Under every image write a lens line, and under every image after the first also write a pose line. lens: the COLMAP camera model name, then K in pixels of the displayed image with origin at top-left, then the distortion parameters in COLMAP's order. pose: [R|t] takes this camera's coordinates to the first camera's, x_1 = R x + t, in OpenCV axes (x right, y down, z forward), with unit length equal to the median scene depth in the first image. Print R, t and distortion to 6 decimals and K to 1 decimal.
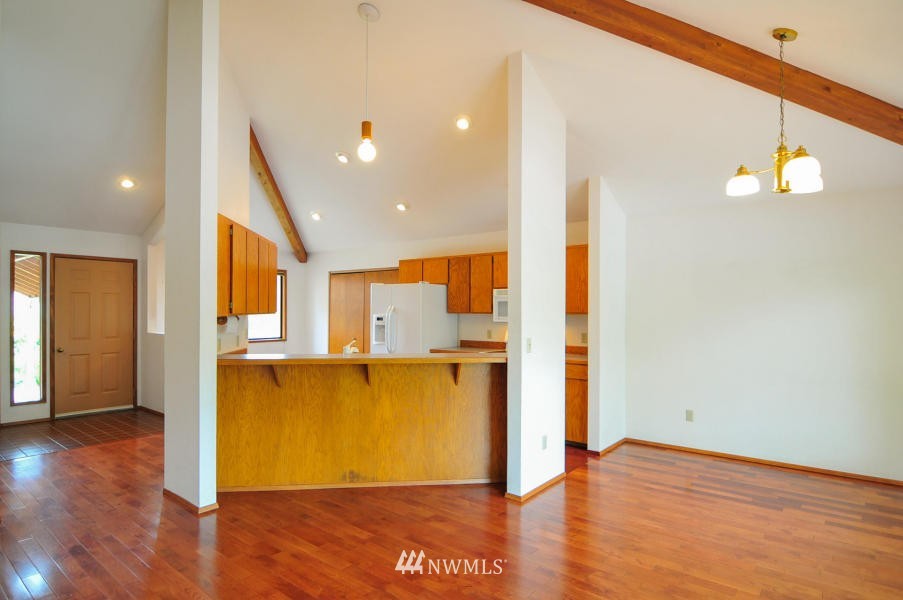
lens RADIAL K [[514.2, 0, 451.5], [0, 514.2, 300.0], [0, 0, 1]] dist [0.000597, 0.000105]
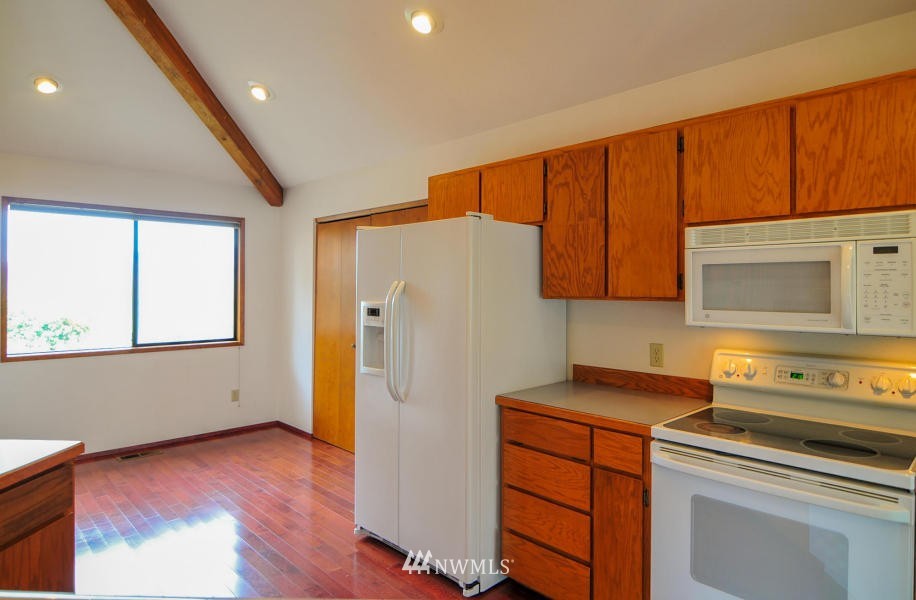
lens RADIAL K [[549.7, 0, 459.1], [0, 549.7, 285.1], [0, 0, 1]] dist [0.002528, 0.001033]
pose [[0.991625, -0.000877, -0.129144, -0.016528], [0.002318, 0.999937, 0.011013, 0.010956], [0.129126, -0.011220, 0.991565, 0.582810]]
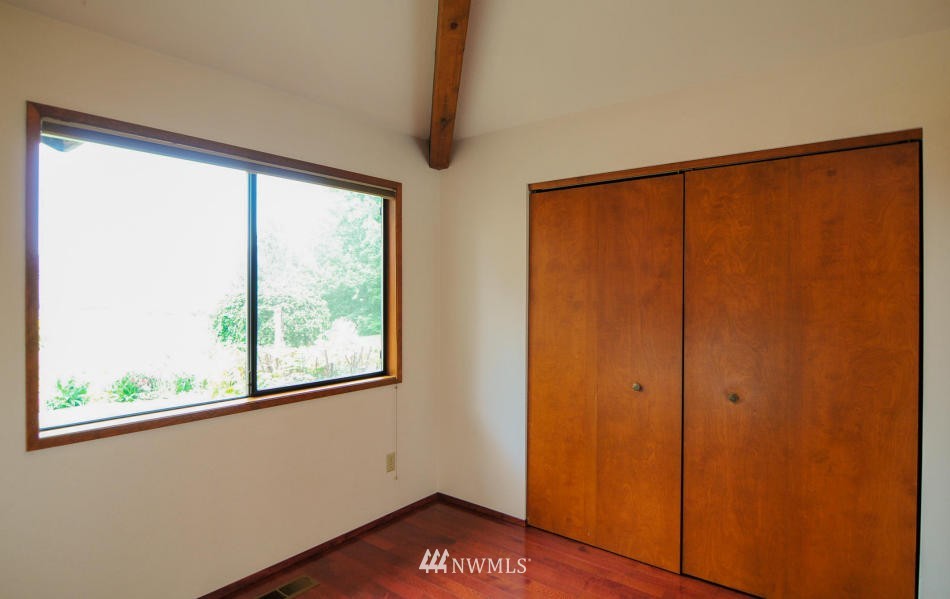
lens RADIAL K [[527.3, 0, 475.0], [0, 527.3, 299.5], [0, 0, 1]] dist [-0.002501, -0.000901]
pose [[0.999710, 0.002606, 0.023941, -0.370542], [-0.003309, 0.999563, 0.029364, 0.015216], [-0.023854, -0.029434, 0.999282, 0.844626]]
